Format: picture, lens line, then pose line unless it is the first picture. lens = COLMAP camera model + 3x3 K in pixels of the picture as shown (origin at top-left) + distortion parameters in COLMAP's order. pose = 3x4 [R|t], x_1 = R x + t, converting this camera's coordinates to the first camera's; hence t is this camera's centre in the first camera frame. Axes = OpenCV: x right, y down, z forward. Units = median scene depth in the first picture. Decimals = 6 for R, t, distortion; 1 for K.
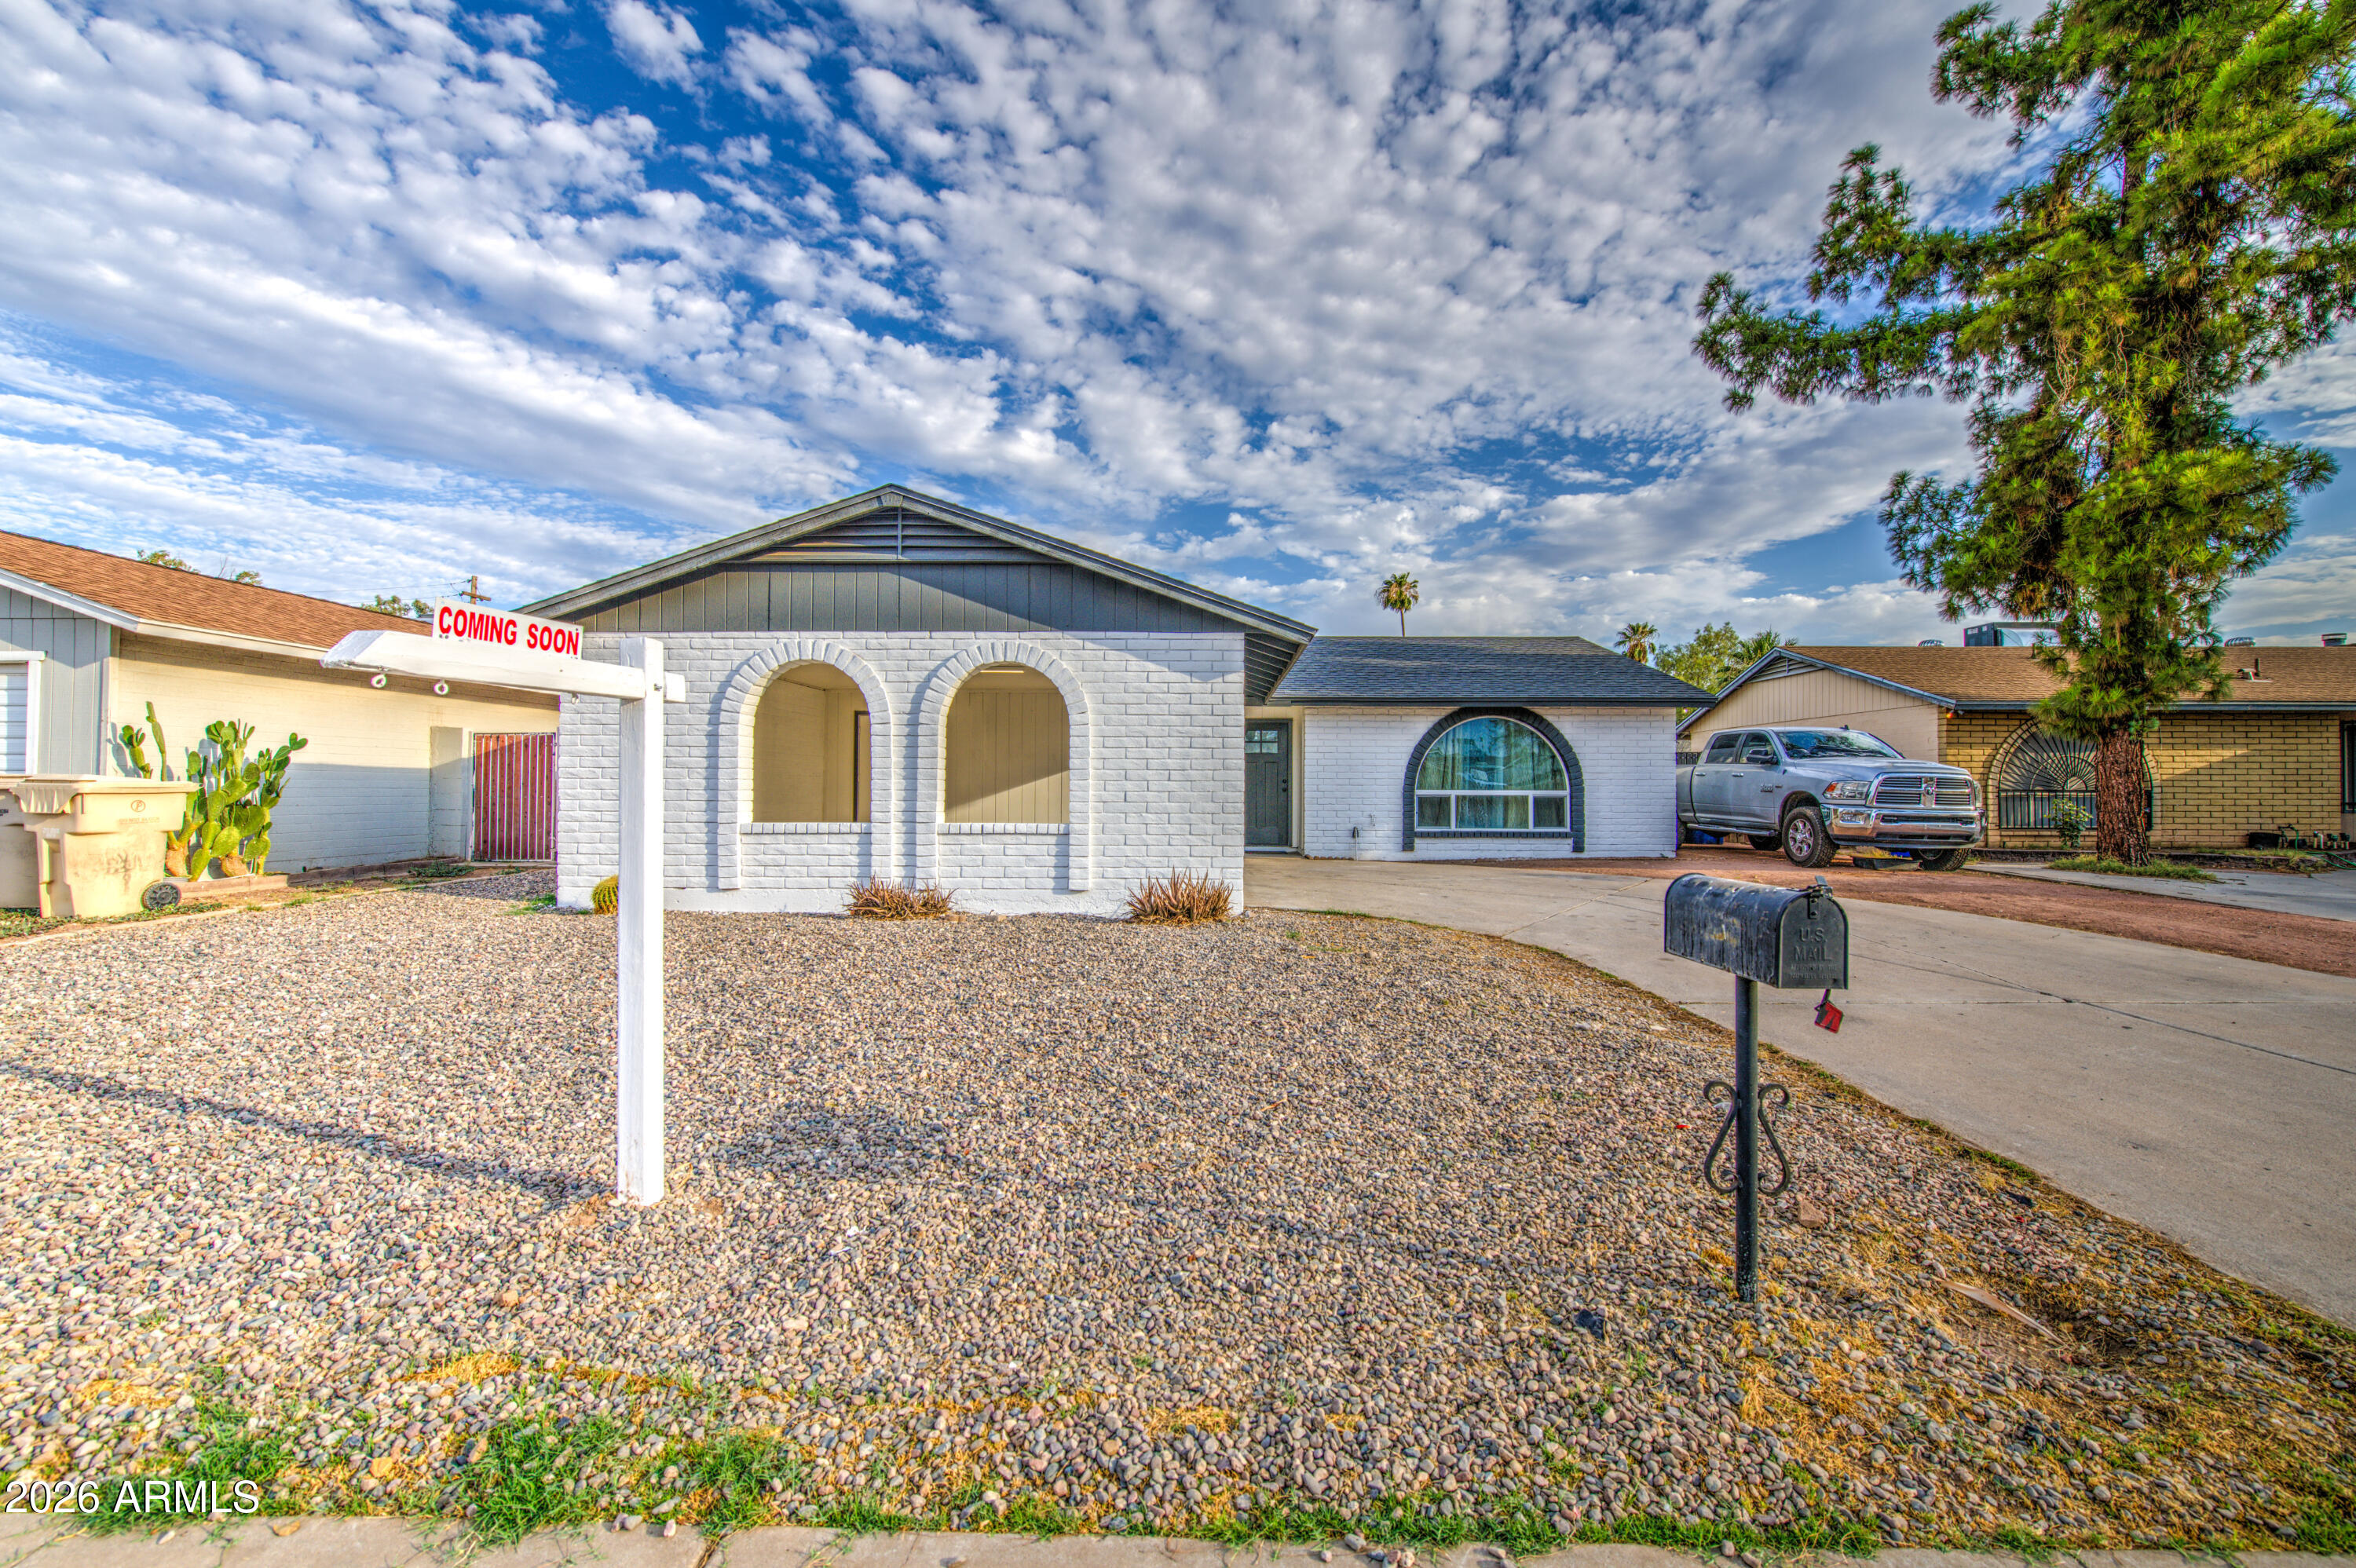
lens RADIAL K [[911.4, 0, 1179.2], [0, 911.4, 786.4], [0, 0, 1]] dist [-0.001875, -0.000194]
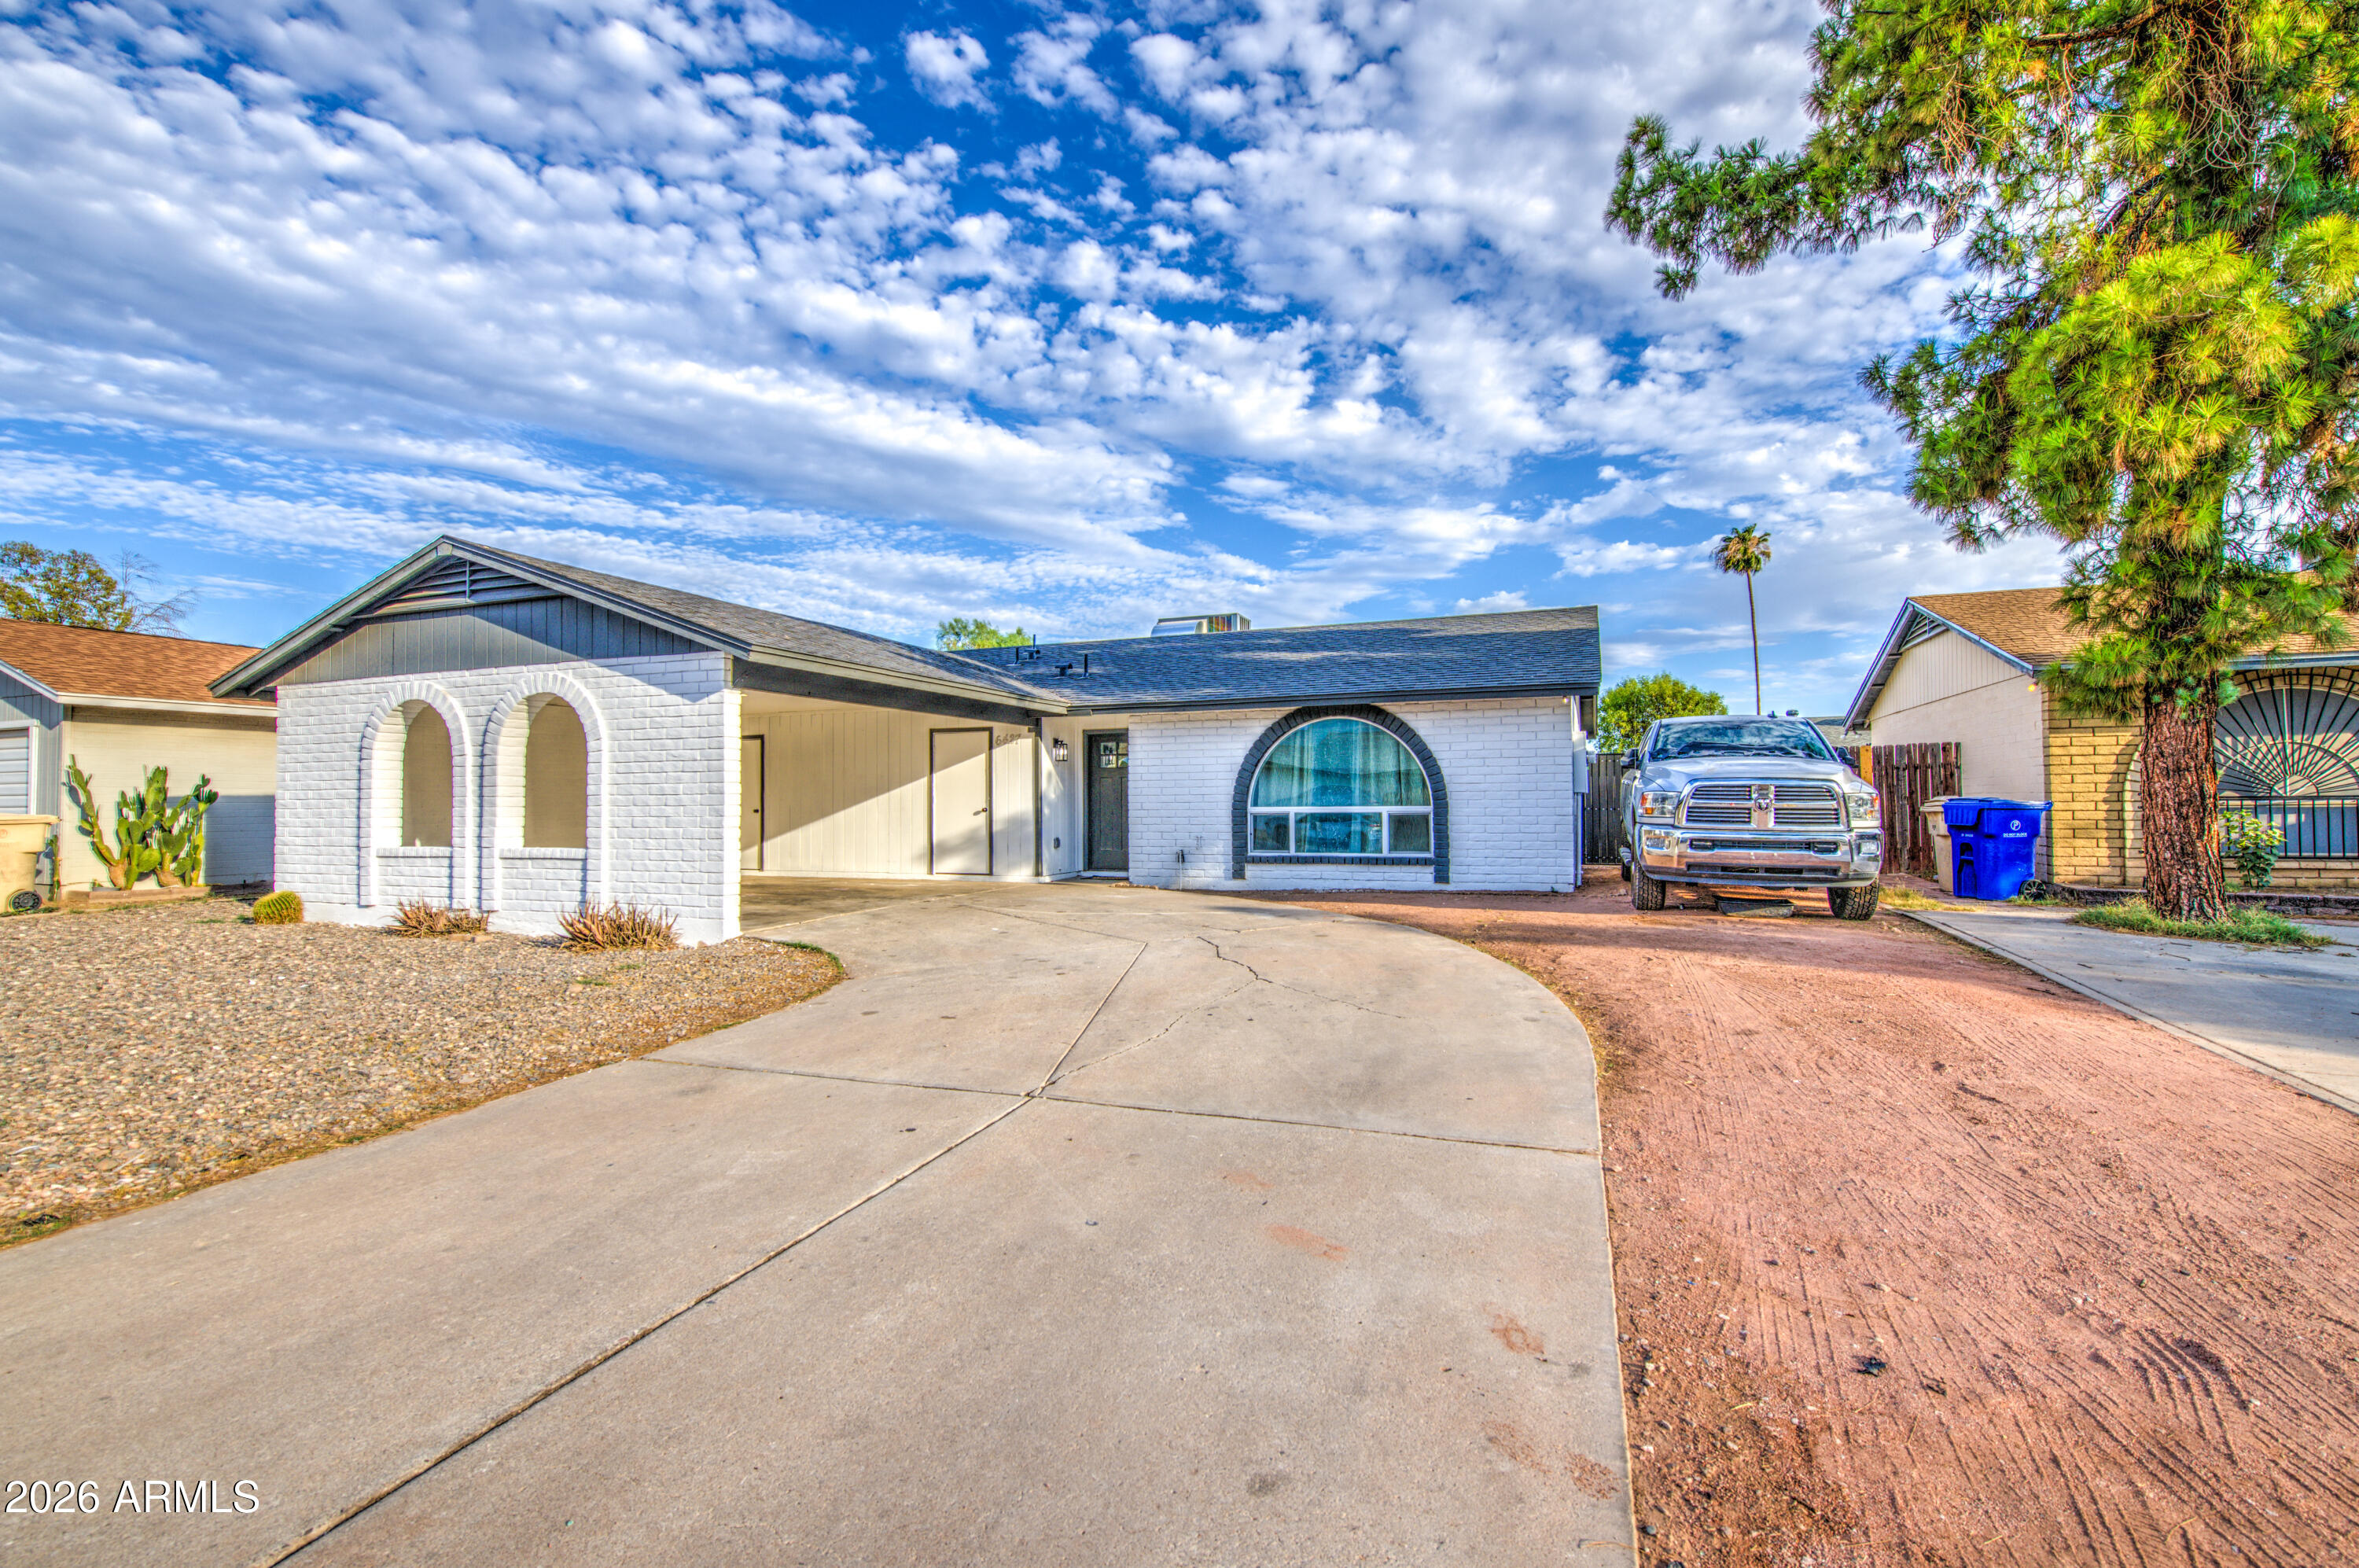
lens RADIAL K [[1006.0, 0, 1175.7], [0, 1006.0, 831.6], [0, 0, 1]] dist [0.001493, -0.000265]
pose [[0.939473, -0.001391, -0.342620, 0.529775], [0.012283, 0.999486, 0.029624, -0.002089], [0.342402, -0.032039, 0.939007, 0.094629]]
